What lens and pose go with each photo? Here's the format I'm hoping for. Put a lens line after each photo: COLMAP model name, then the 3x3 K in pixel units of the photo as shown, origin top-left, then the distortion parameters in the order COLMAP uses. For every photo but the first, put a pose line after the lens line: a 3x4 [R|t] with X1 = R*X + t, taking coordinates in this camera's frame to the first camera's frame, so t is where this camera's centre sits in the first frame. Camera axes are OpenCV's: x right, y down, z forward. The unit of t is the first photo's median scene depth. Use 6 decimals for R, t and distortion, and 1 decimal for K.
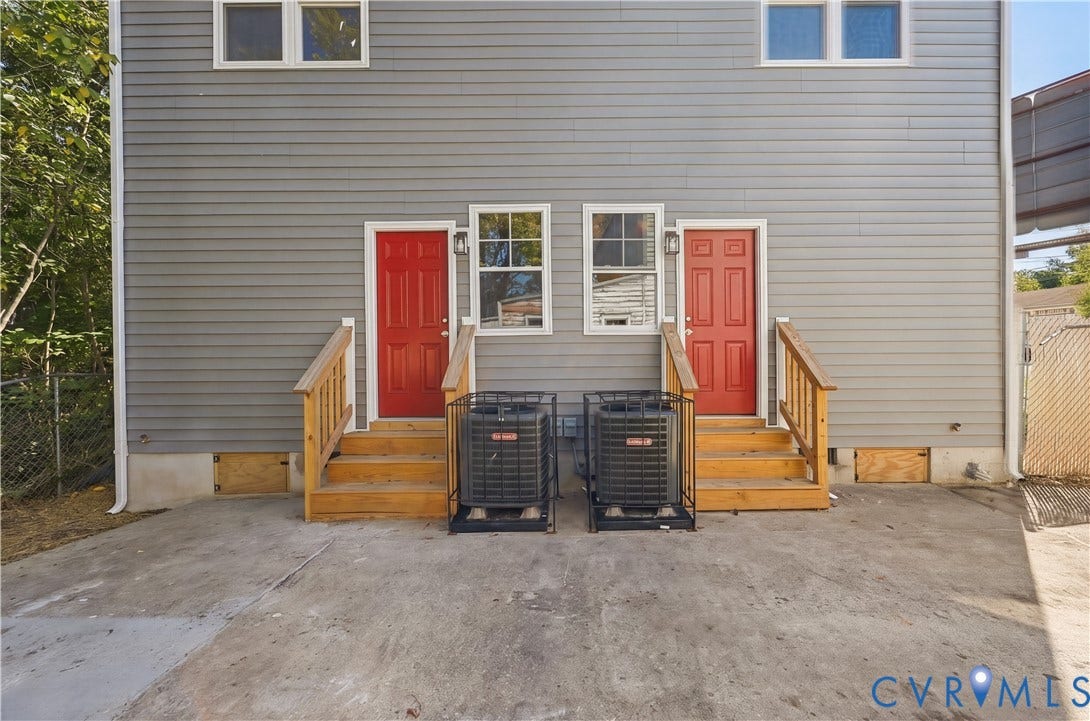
lens RADIAL K [[437.3, 0, 545.0], [0, 437.3, 360.5], [0, 0, 1]] dist [0.000501, 0.000053]
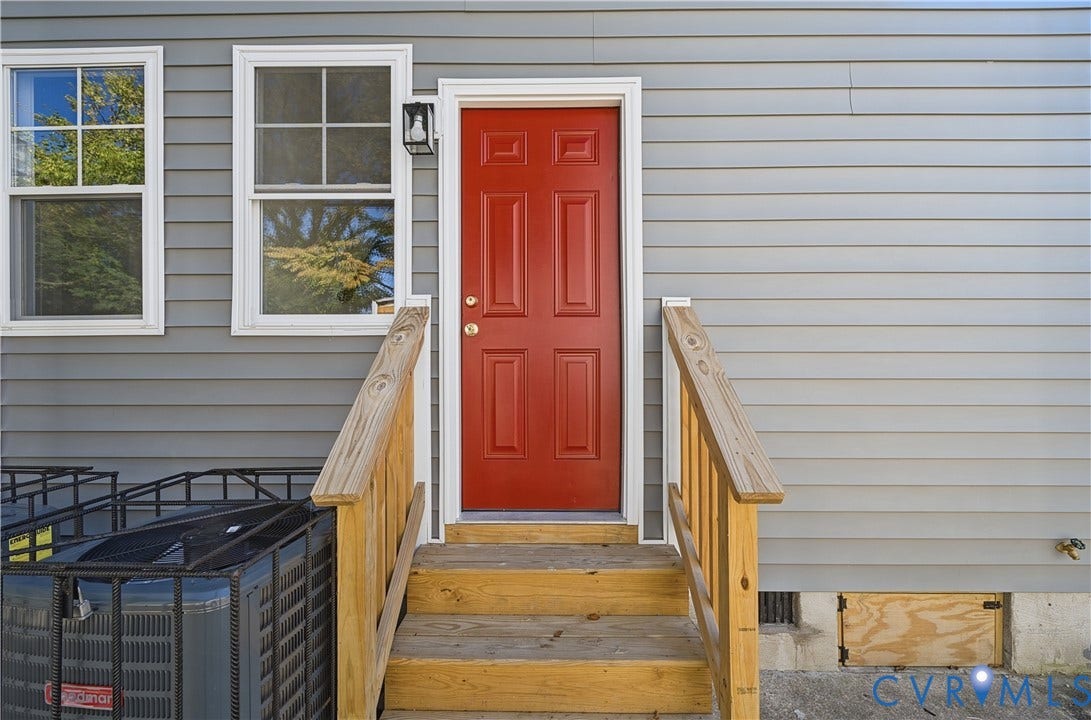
lens RADIAL K [[399.7, 0, 545.5], [0, 399.7, 360.0], [0, 0, 1]] dist [0.000659, -0.000043]
pose [[0.999974, 0.003298, -0.006365, 0.411934], [-0.003387, 0.999896, -0.014048, -0.028080], [0.006318, 0.014070, 0.999881, 0.589606]]
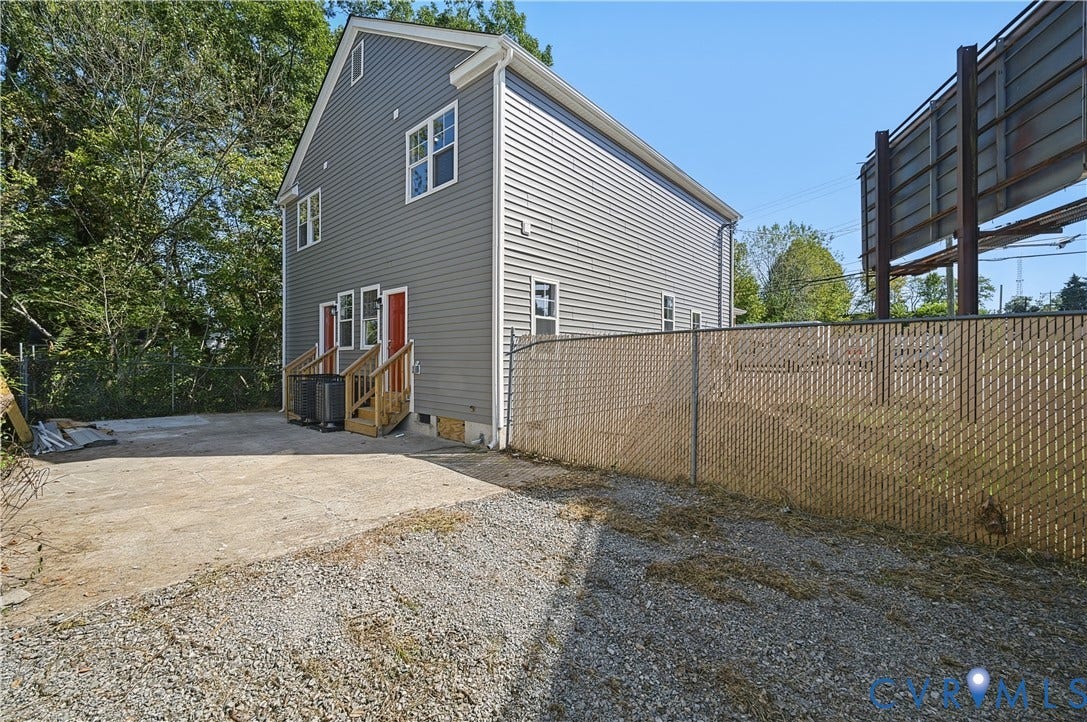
lens RADIAL K [[429.9, 0, 543.5], [0, 429.9, 361.0], [0, 0, 1]] dist [0.001066, 0.000066]
pose [[0.750744, 0.013713, -0.660451, 2.127139], [-0.014568, 0.999885, 0.004202, -0.025375], [0.660433, 0.006467, 0.750857, 0.020642]]
